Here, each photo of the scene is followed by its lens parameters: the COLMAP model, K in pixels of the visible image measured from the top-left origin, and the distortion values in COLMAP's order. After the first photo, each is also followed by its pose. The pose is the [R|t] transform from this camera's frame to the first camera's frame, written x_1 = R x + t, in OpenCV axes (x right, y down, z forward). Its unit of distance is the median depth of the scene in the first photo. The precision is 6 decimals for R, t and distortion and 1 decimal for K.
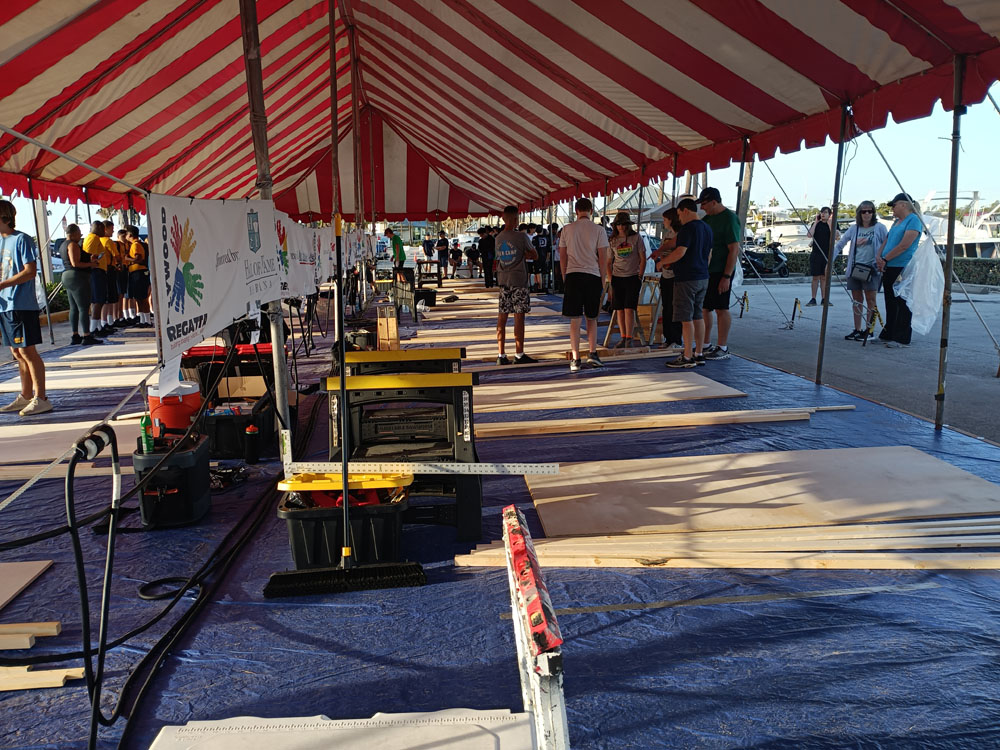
lens RADIAL K [[864.6, 0, 500.7], [0, 864.6, 382.3], [0, 0, 1]] dist [0.041395, -0.078779]
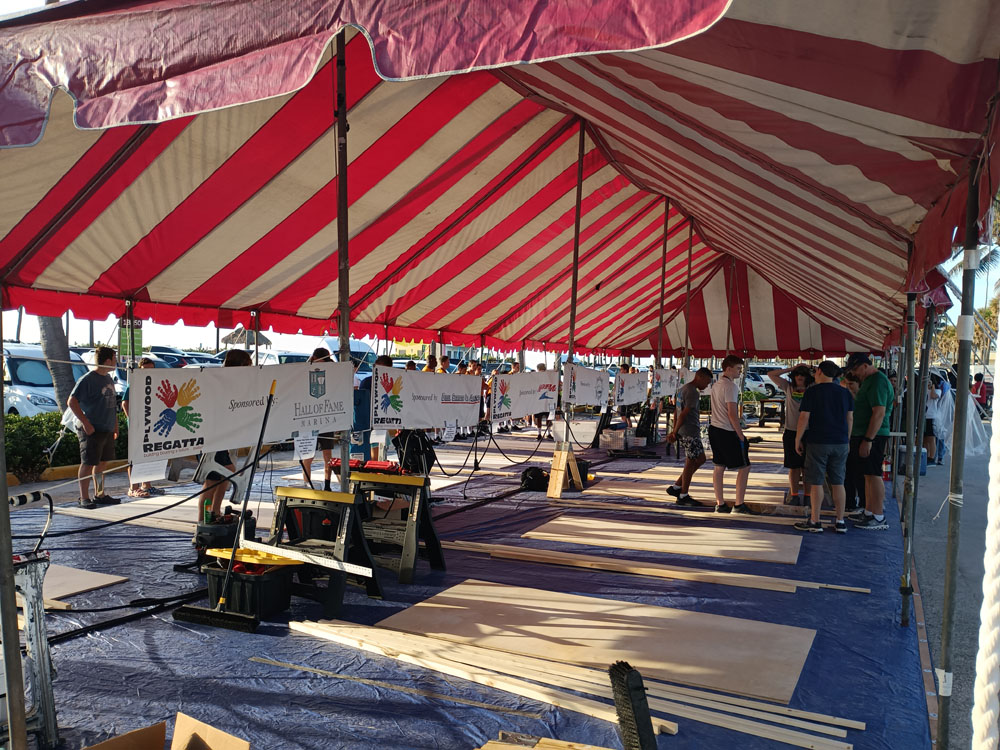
lens RADIAL K [[864.6, 0, 491.3], [0, 864.6, 367.6], [0, 0, 1]] dist [0.041395, -0.078779]
pose [[0.845628, 0.041266, -0.532176, 0.892581], [-0.124281, 0.984827, -0.121117, -0.073939], [0.519103, 0.168559, 0.837926, -0.101712]]
